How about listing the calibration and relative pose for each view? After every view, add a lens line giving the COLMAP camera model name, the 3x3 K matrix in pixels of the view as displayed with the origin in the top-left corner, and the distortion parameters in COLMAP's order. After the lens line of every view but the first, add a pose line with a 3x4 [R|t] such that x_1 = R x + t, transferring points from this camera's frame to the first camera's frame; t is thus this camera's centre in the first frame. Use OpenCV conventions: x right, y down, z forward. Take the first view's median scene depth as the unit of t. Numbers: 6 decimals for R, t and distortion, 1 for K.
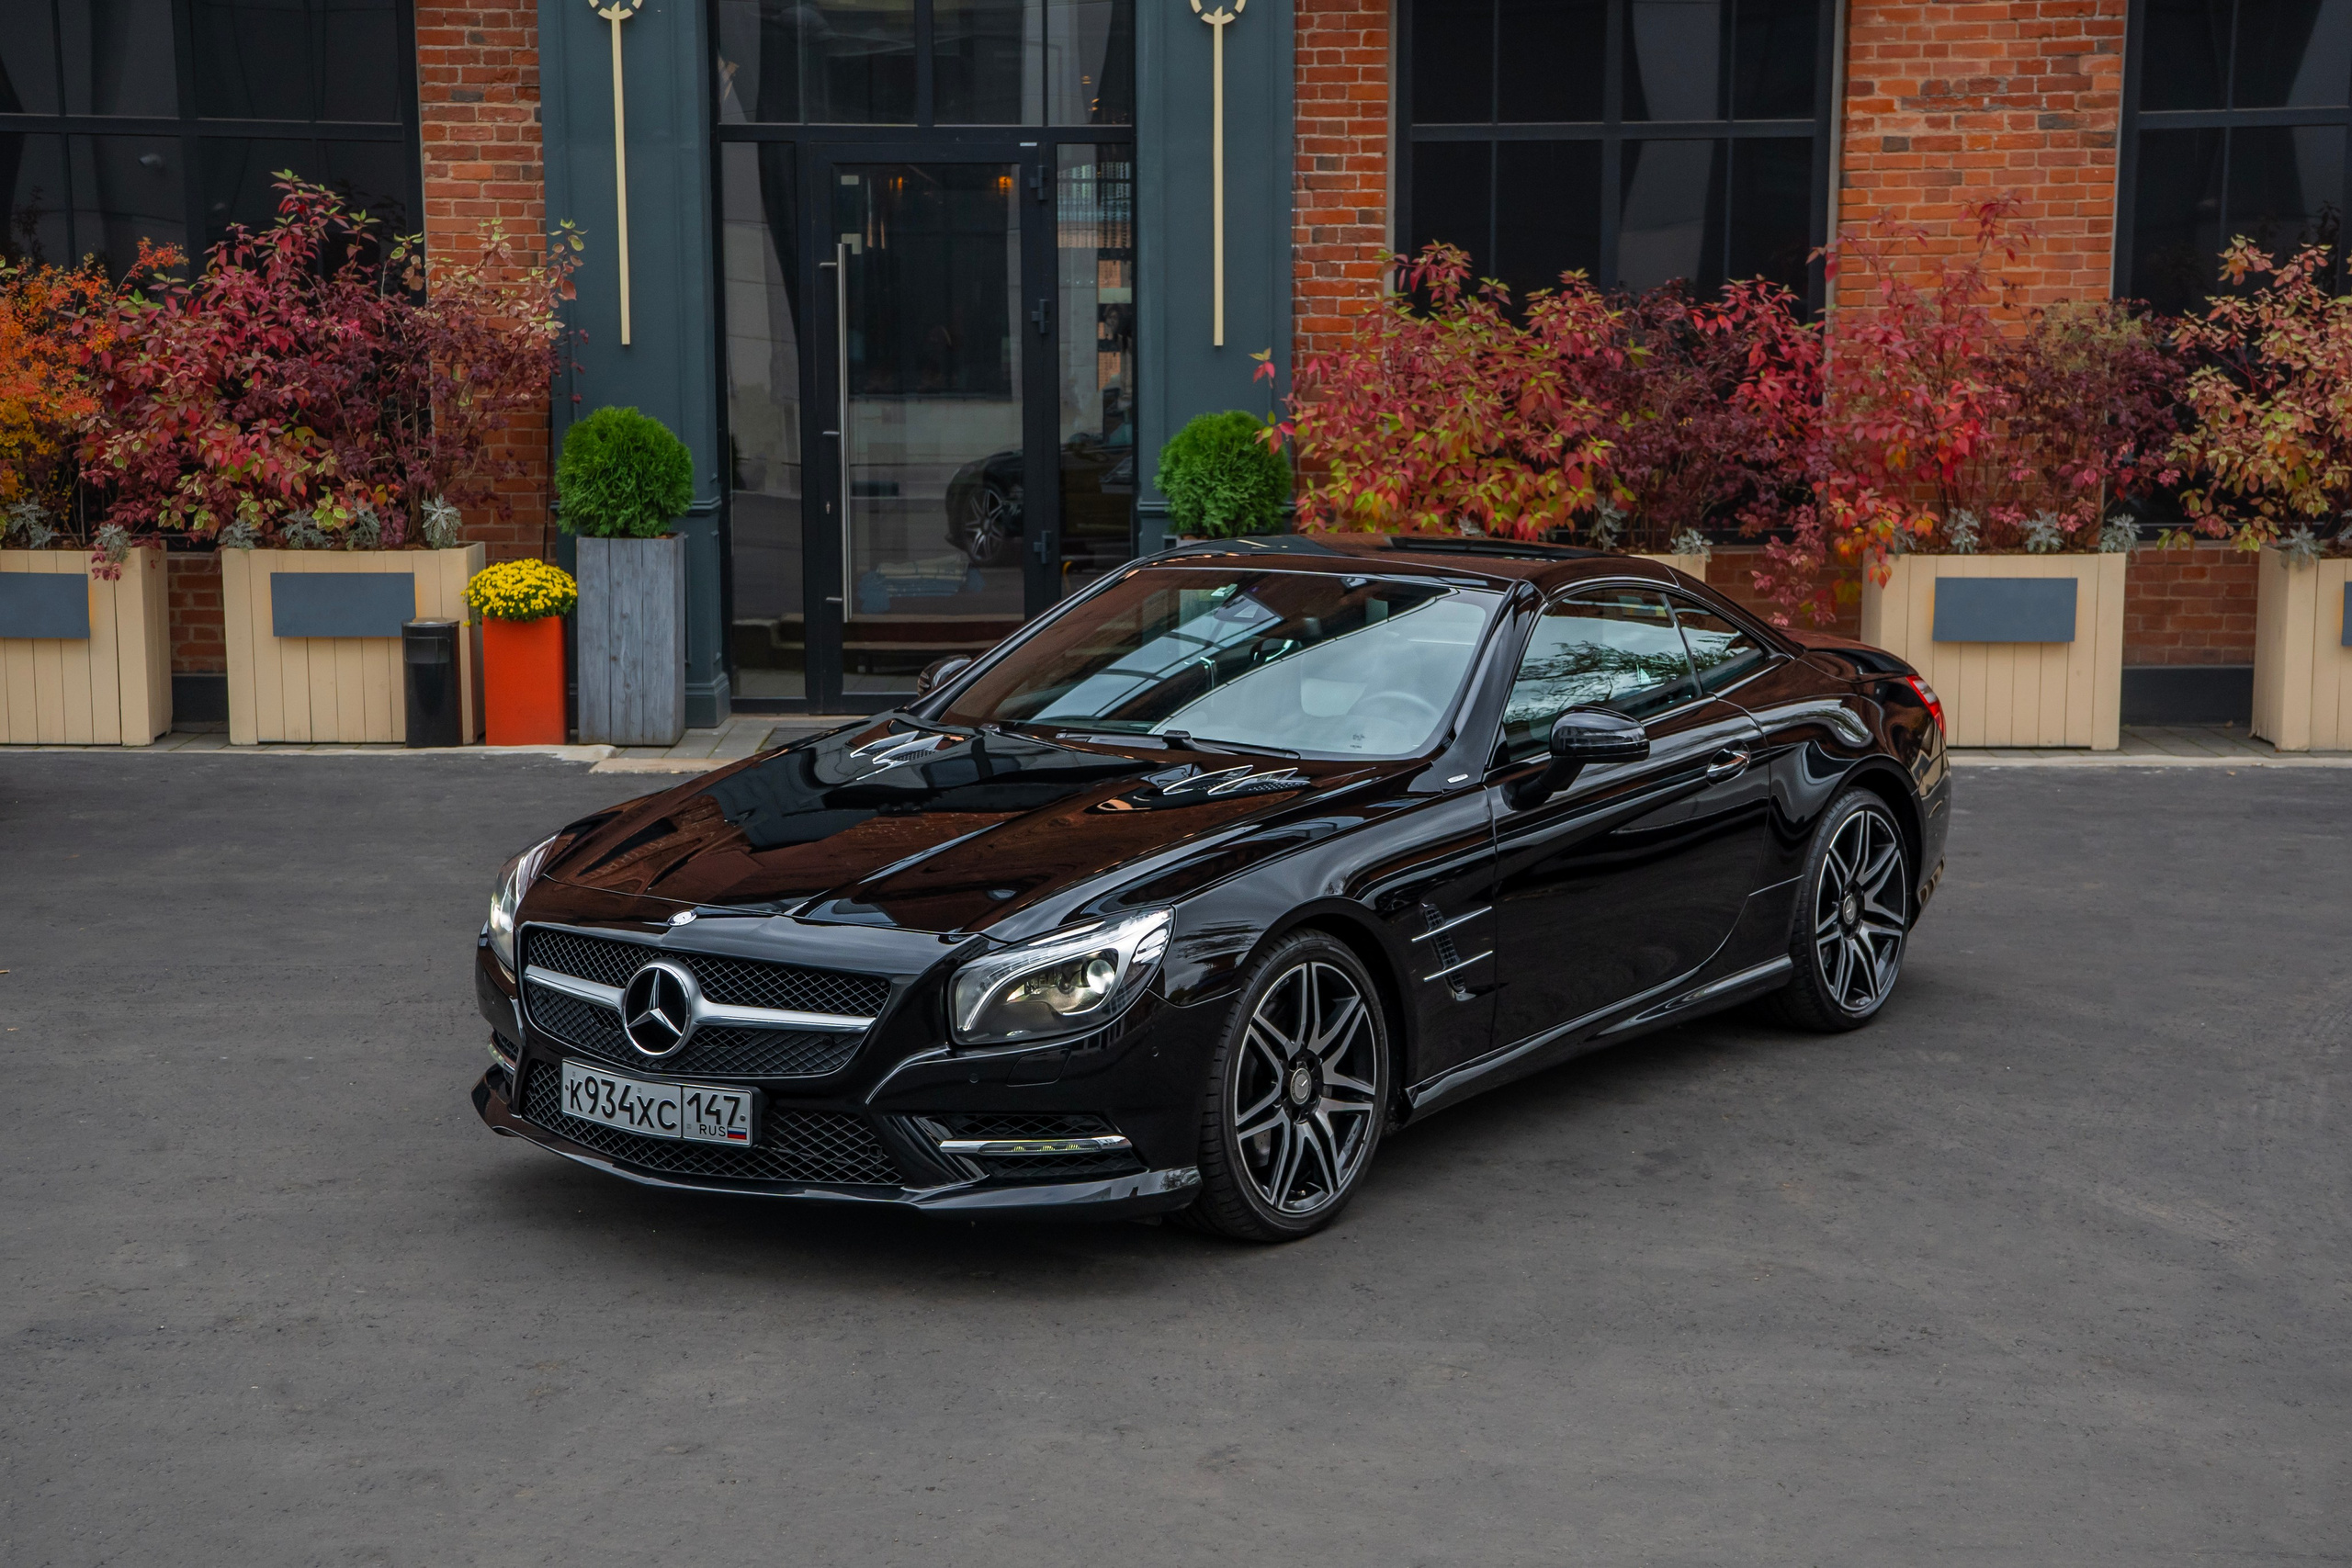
lens RADIAL K [[3557.0, 0, 1188.5], [0, 3557.0, 759.3], [0, 0, 1]] dist [0.287668, 0.000000]
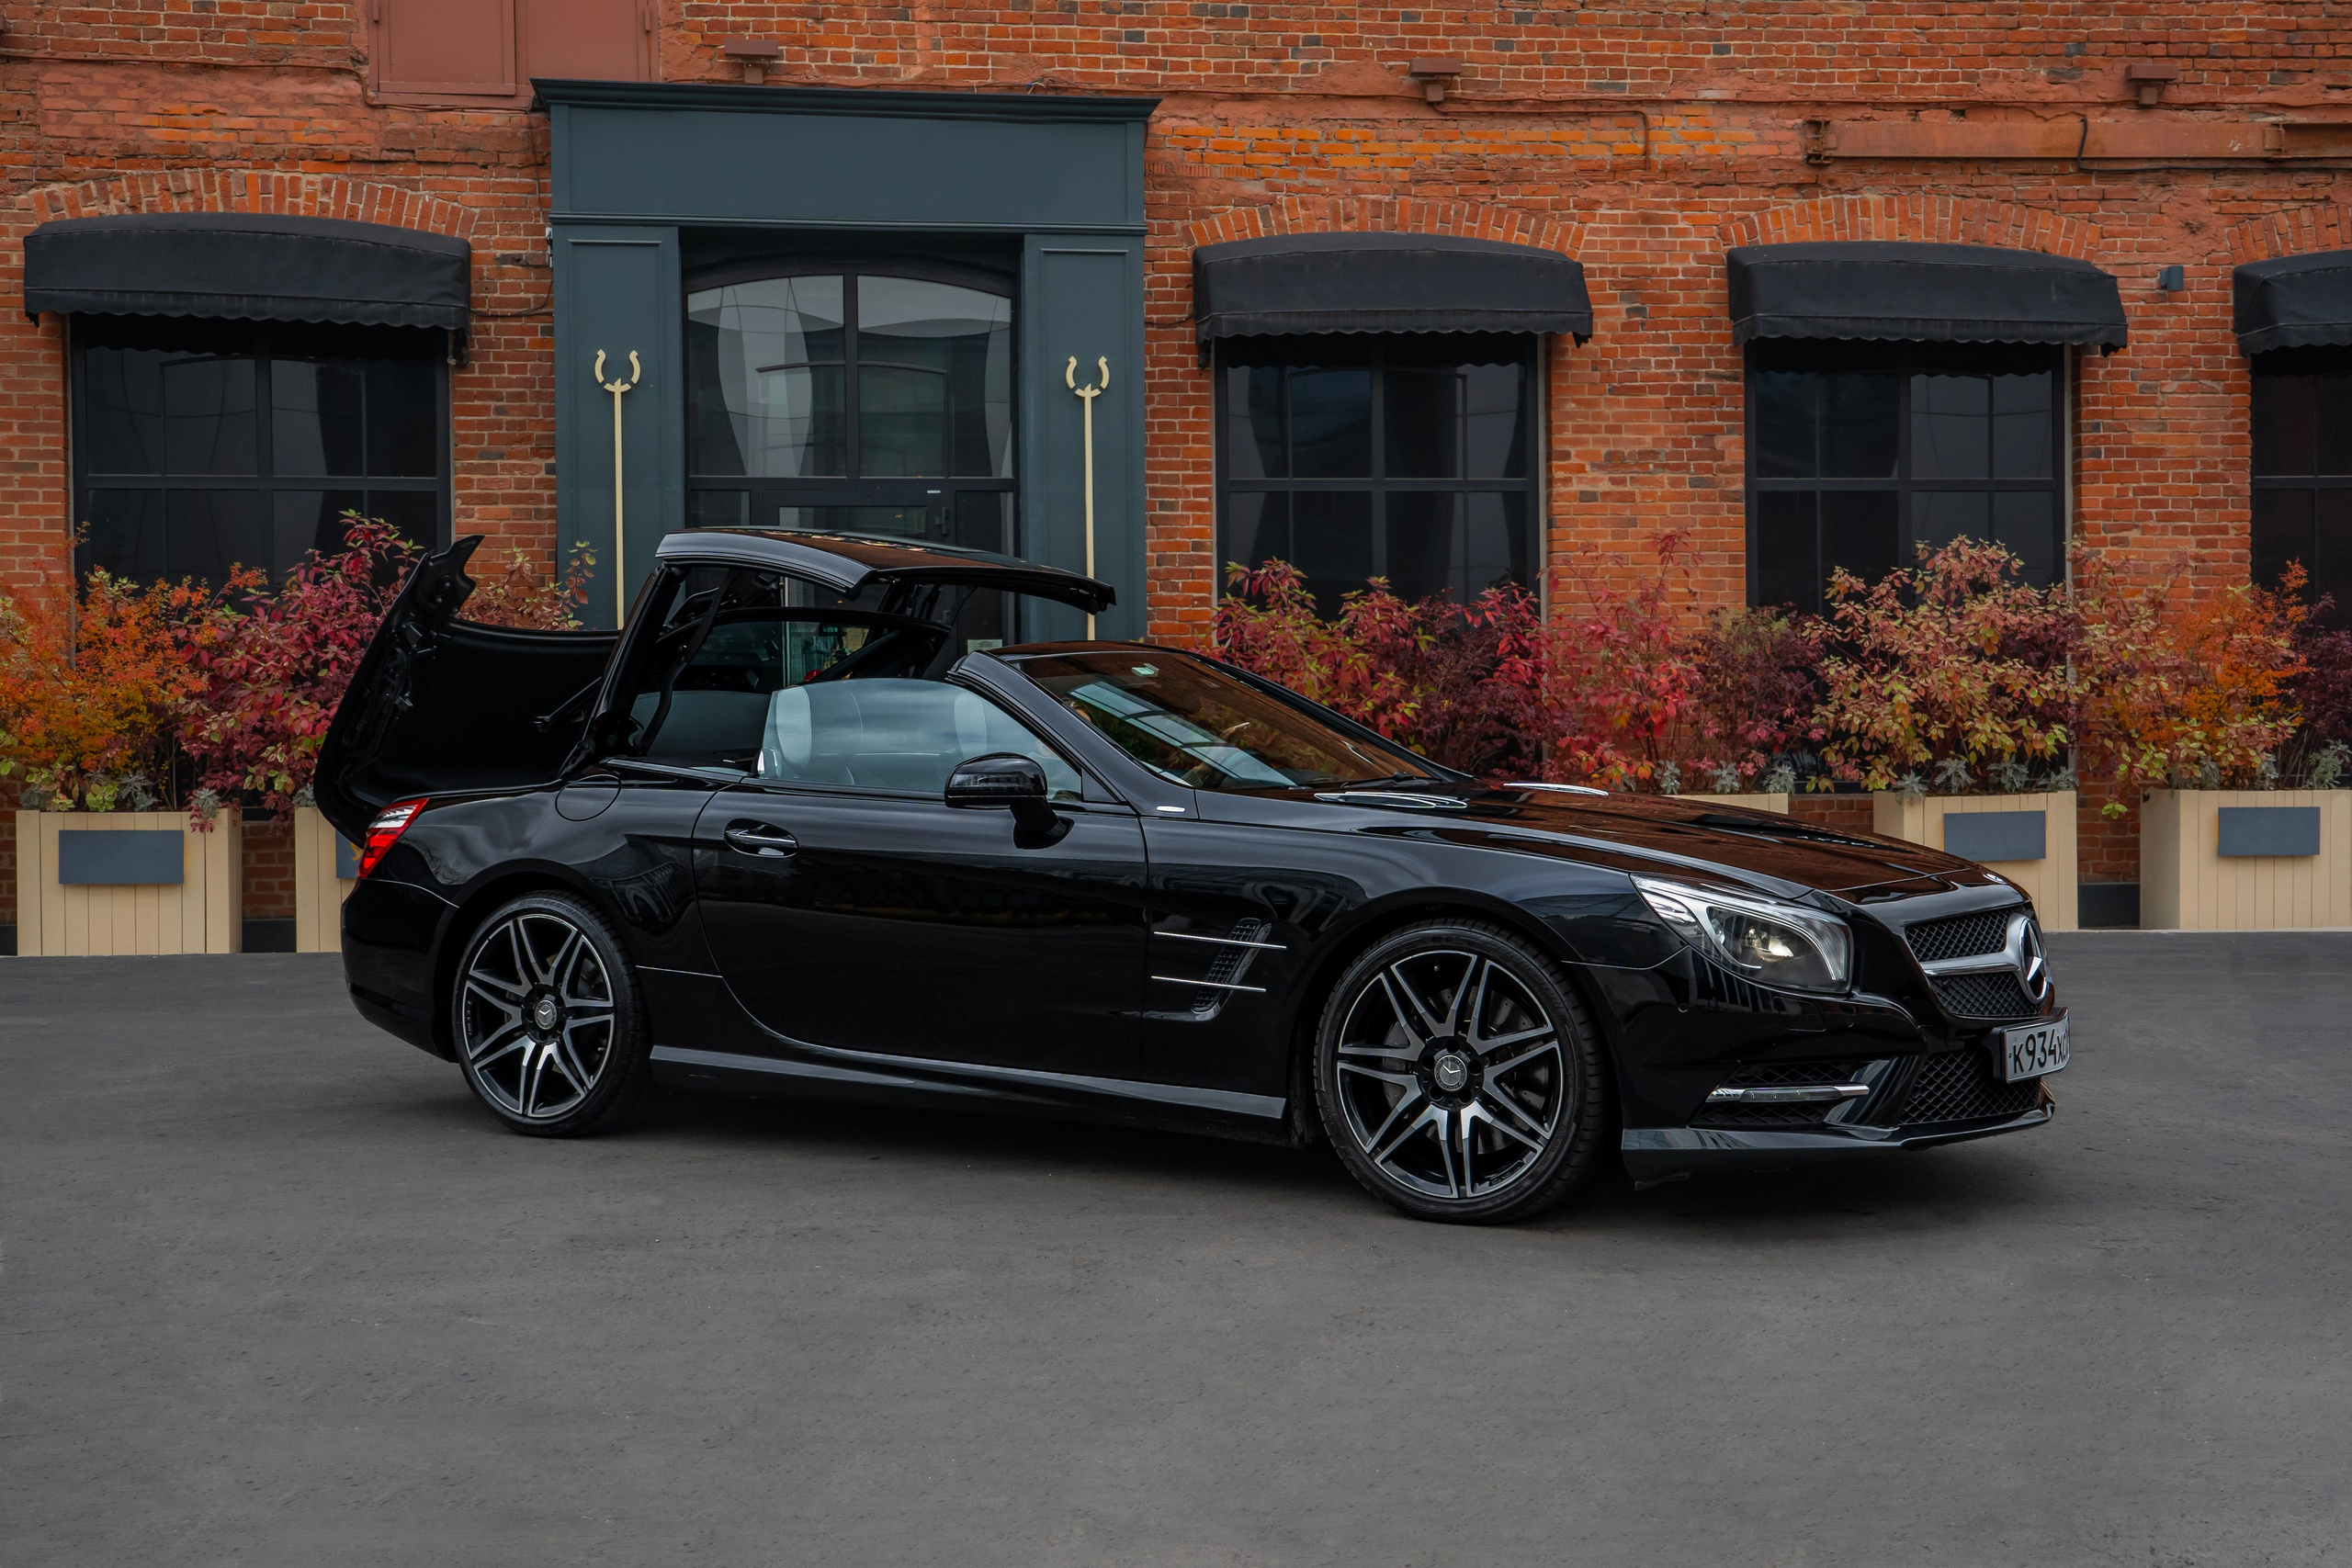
lens RADIAL K [[2678.2, 0, 1135.2], [0, 2678.2, 755.4], [0, 0, 1]] dist [0.107211, 0.000000]
pose [[0.991596, -0.010545, 0.128941, -0.101742], [0.027278, 0.991308, -0.128702, 0.048718], [-0.126463, 0.131138, 0.983265, 0.066462]]
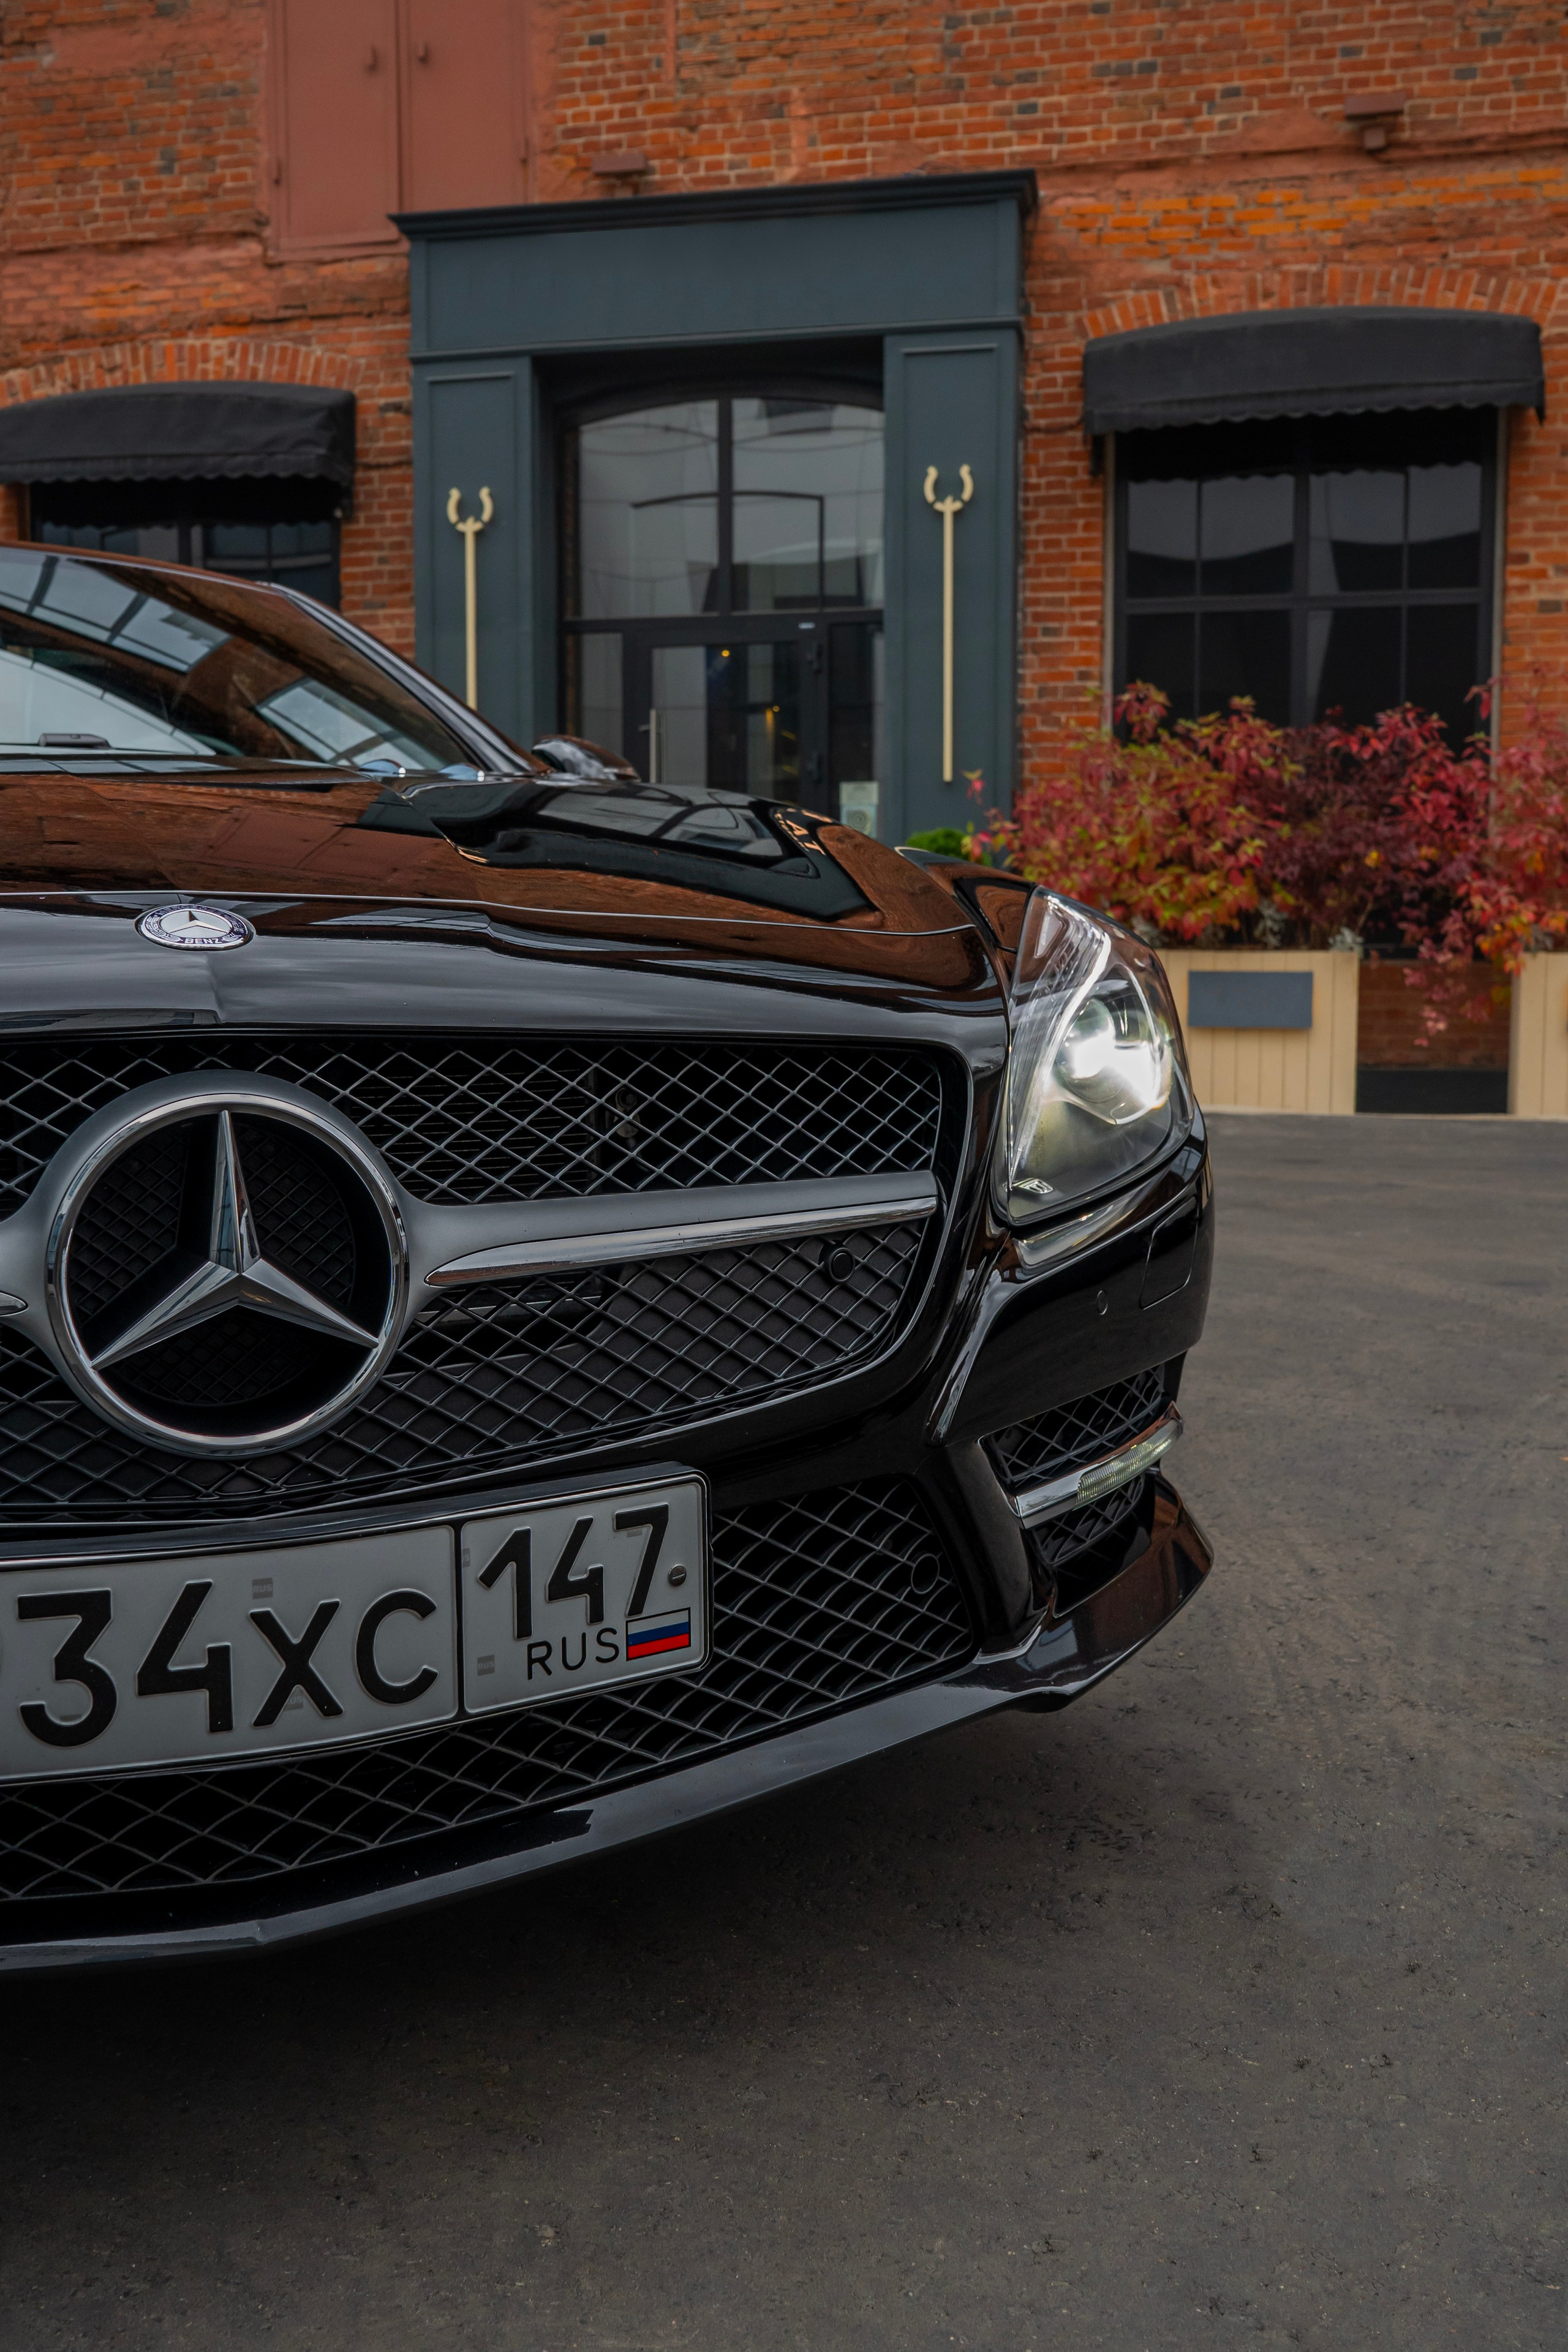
lens RADIAL K [[2186.8, 0, 800.2], [0, 2186.8, 1168.0], [0, 0, 1]] dist [-0.009725, 0.000000]
pose [[0.974913, 0.021152, -0.221581, 0.125915], [-0.028777, 0.999098, -0.031239, 0.036228], [0.220720, 0.036832, 0.974642, 0.297890]]
